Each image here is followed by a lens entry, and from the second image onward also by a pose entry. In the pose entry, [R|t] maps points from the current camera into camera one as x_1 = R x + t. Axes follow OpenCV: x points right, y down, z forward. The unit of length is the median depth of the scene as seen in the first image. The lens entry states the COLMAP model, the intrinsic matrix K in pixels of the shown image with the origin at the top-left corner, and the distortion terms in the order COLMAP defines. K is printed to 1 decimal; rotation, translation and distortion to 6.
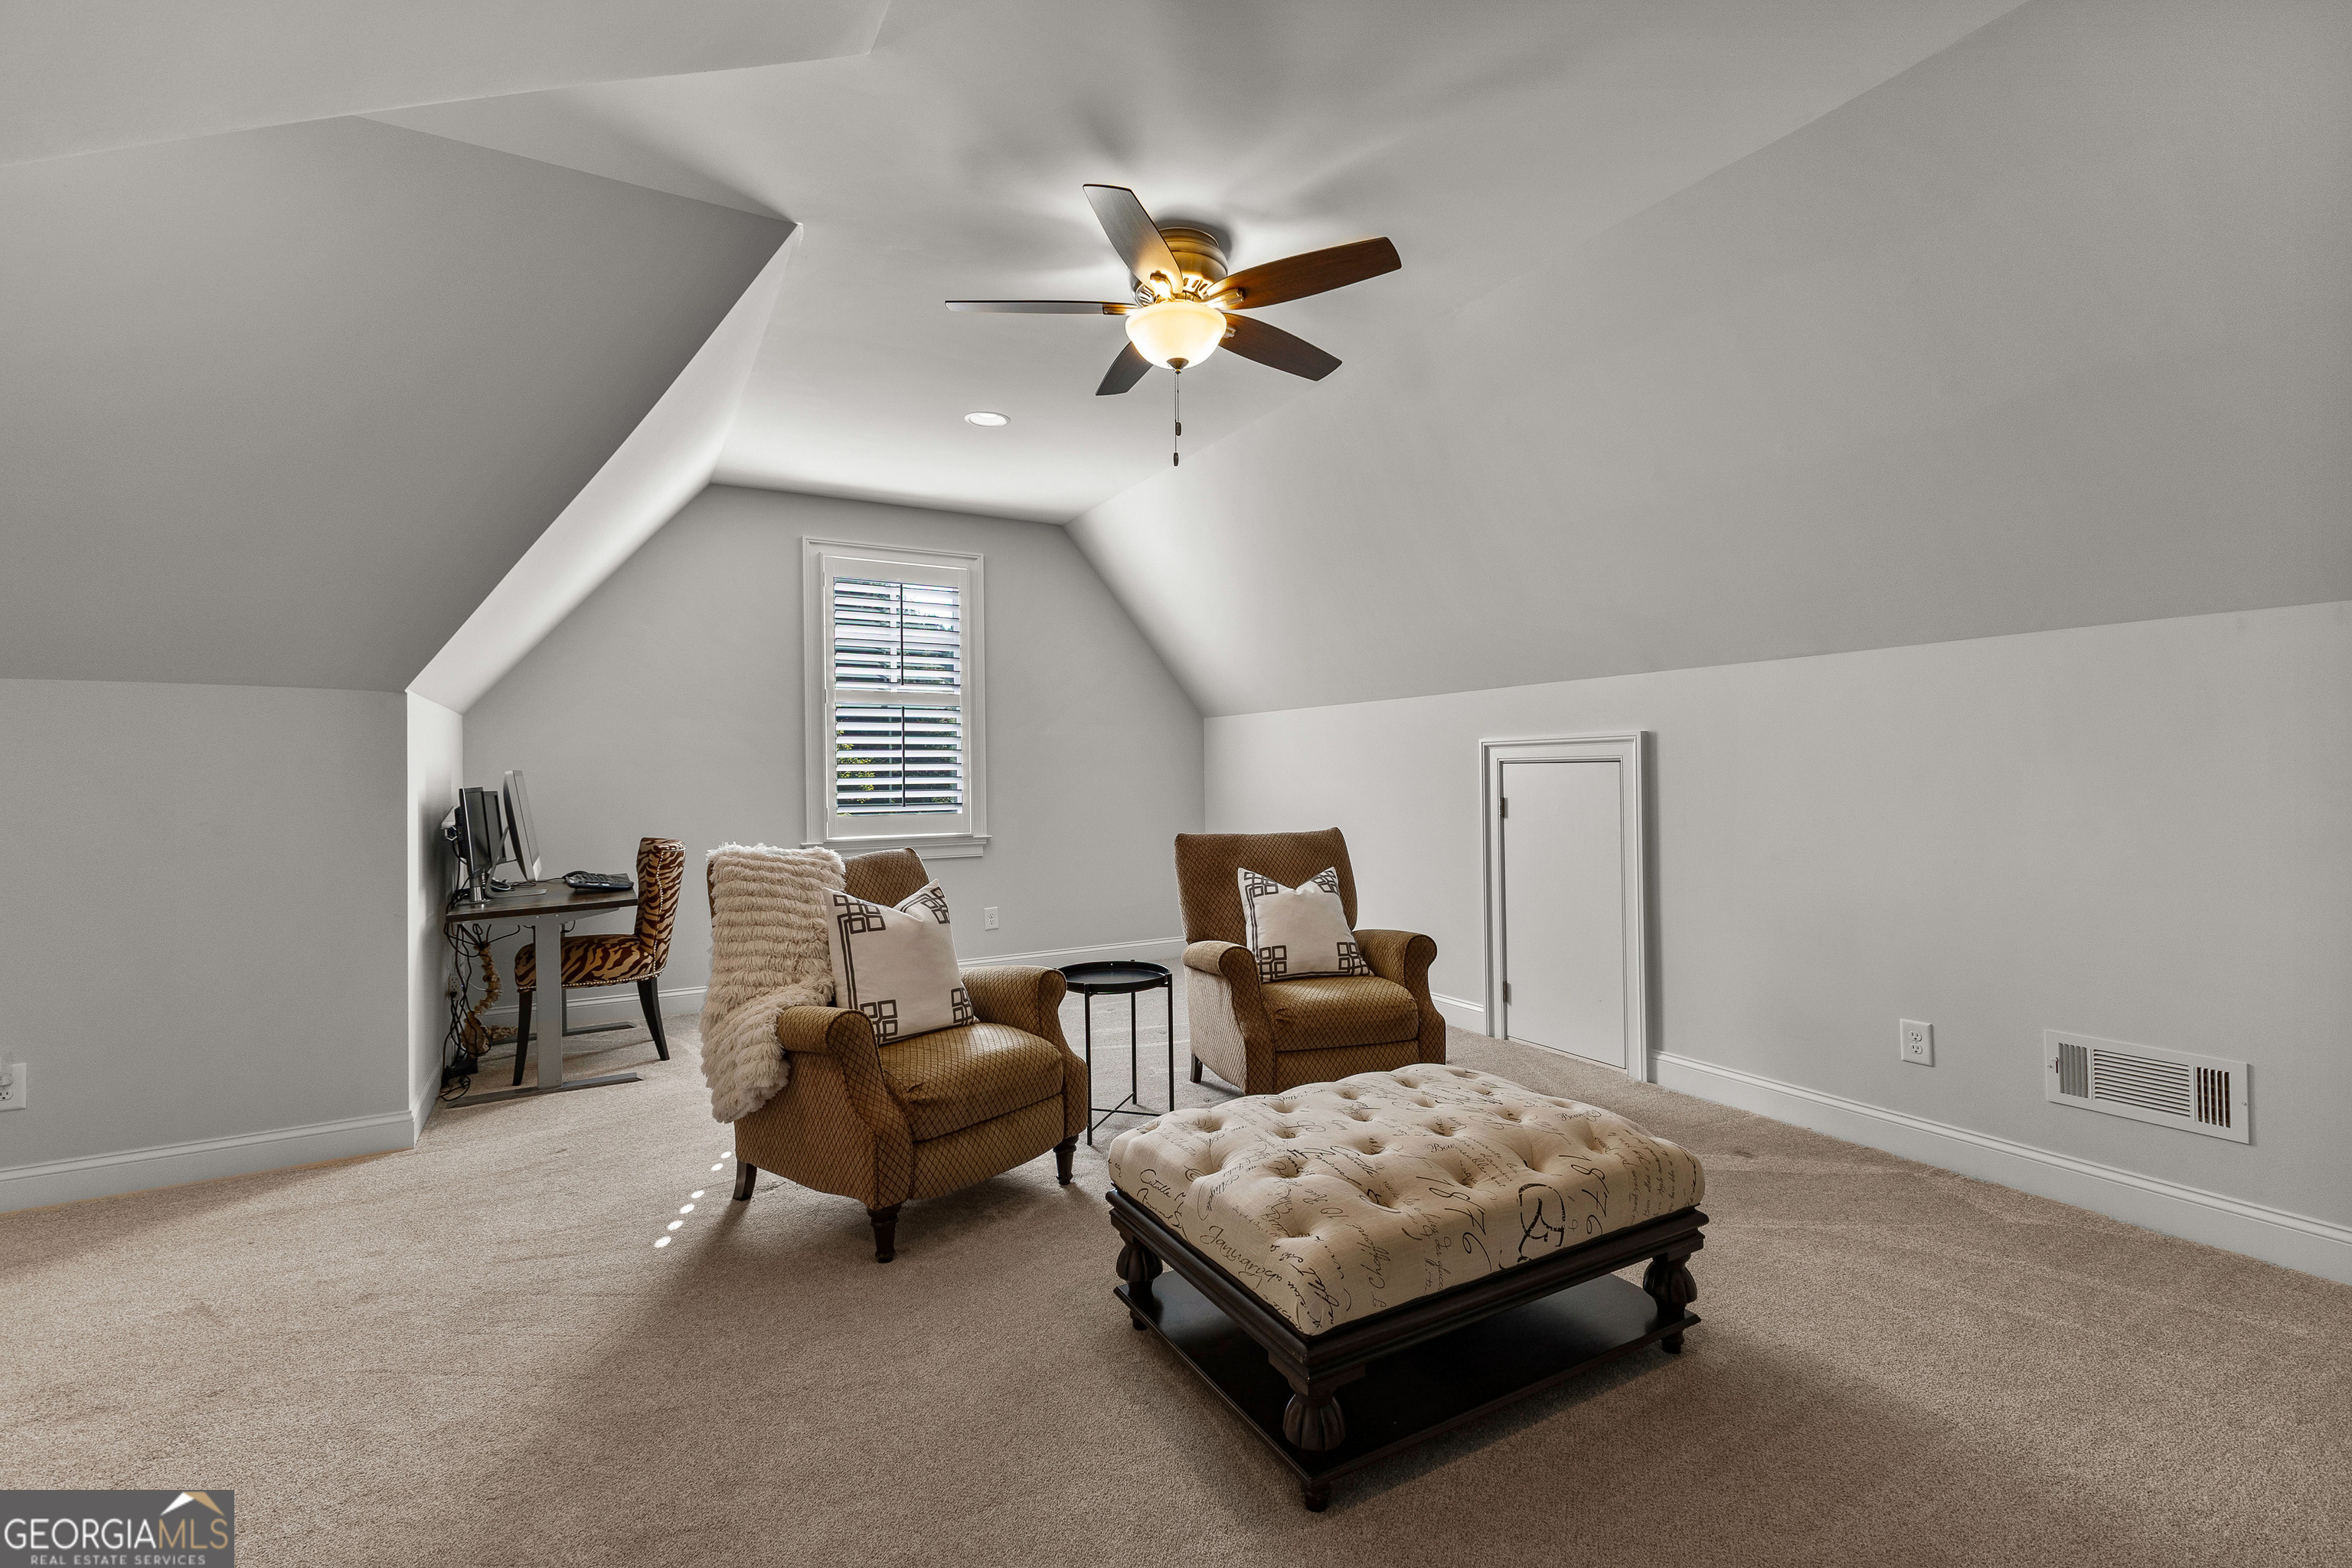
lens RADIAL K [[1015.4, 0, 1184.1], [0, 1015.4, 774.5], [0, 0, 1]] dist [0.009240, 0.000147]
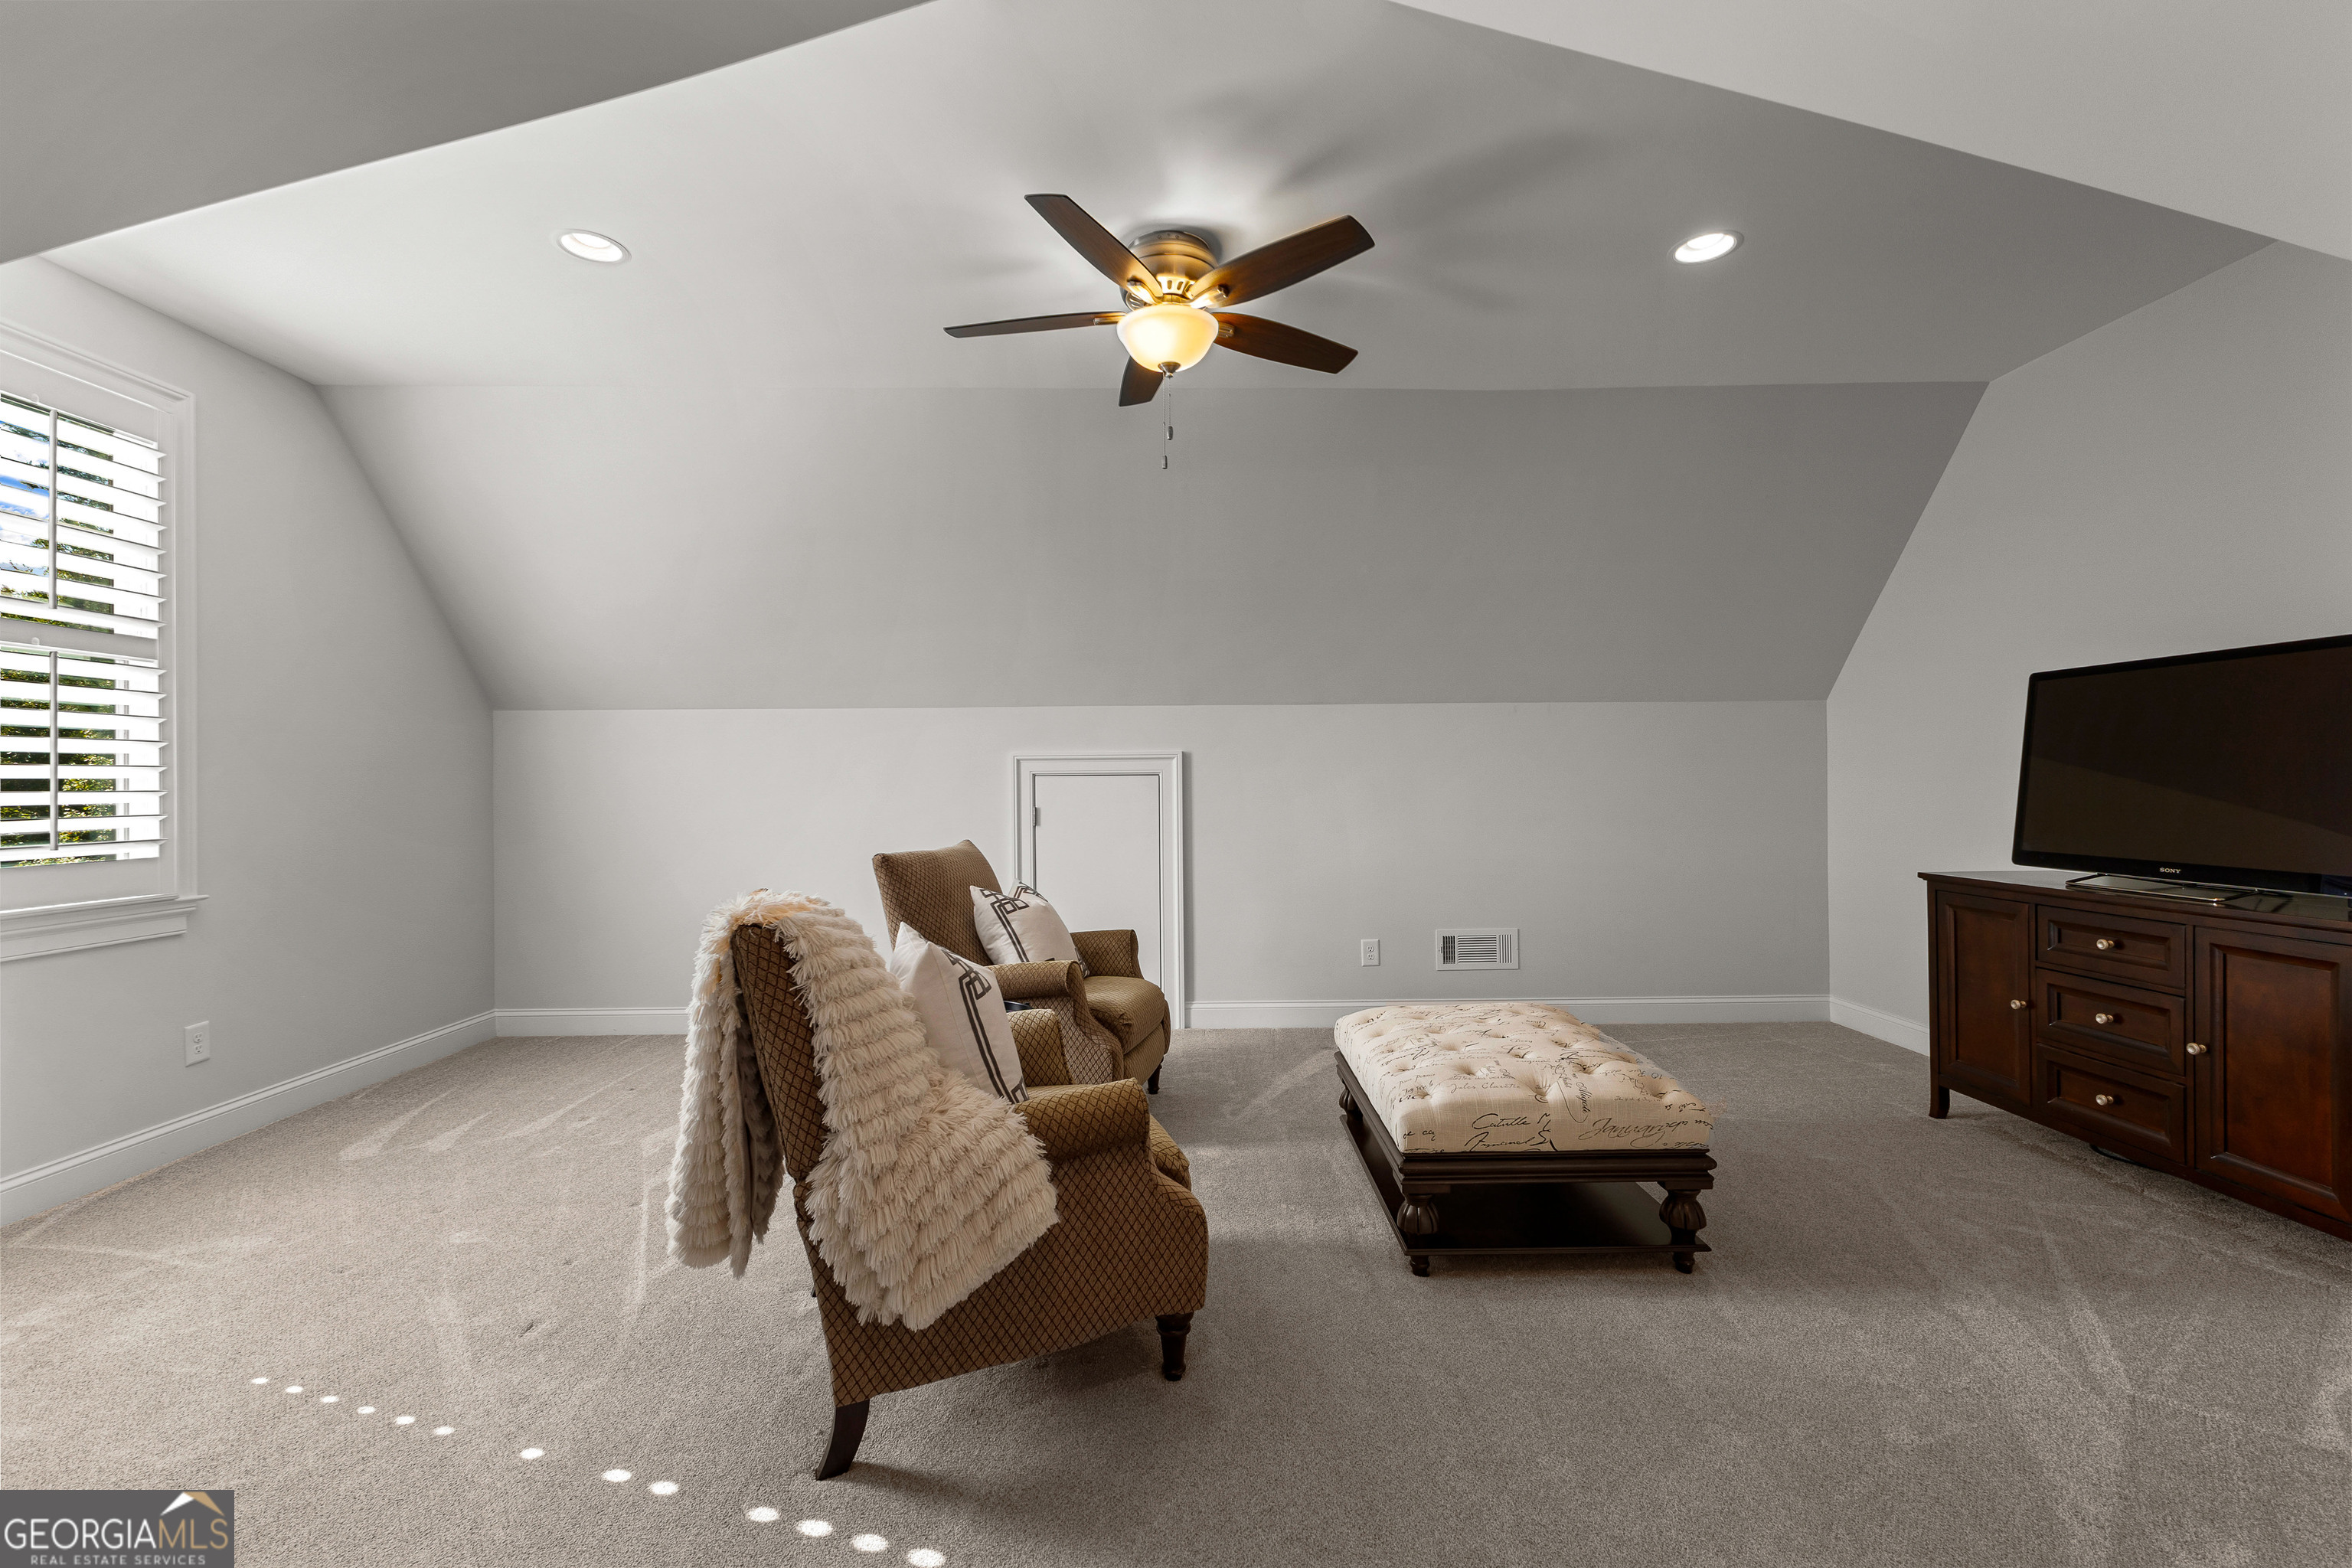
lens RADIAL K [[1015.4, 0, 1184.1], [0, 1015.4, 774.5], [0, 0, 1]] dist [0.009240, 0.000147]
pose [[0.489021, 0.012257, 0.872186, -0.646381], [0.004748, 0.999849, -0.016713, 0.007910], [-0.872259, 0.012314, 0.488889, 0.382583]]
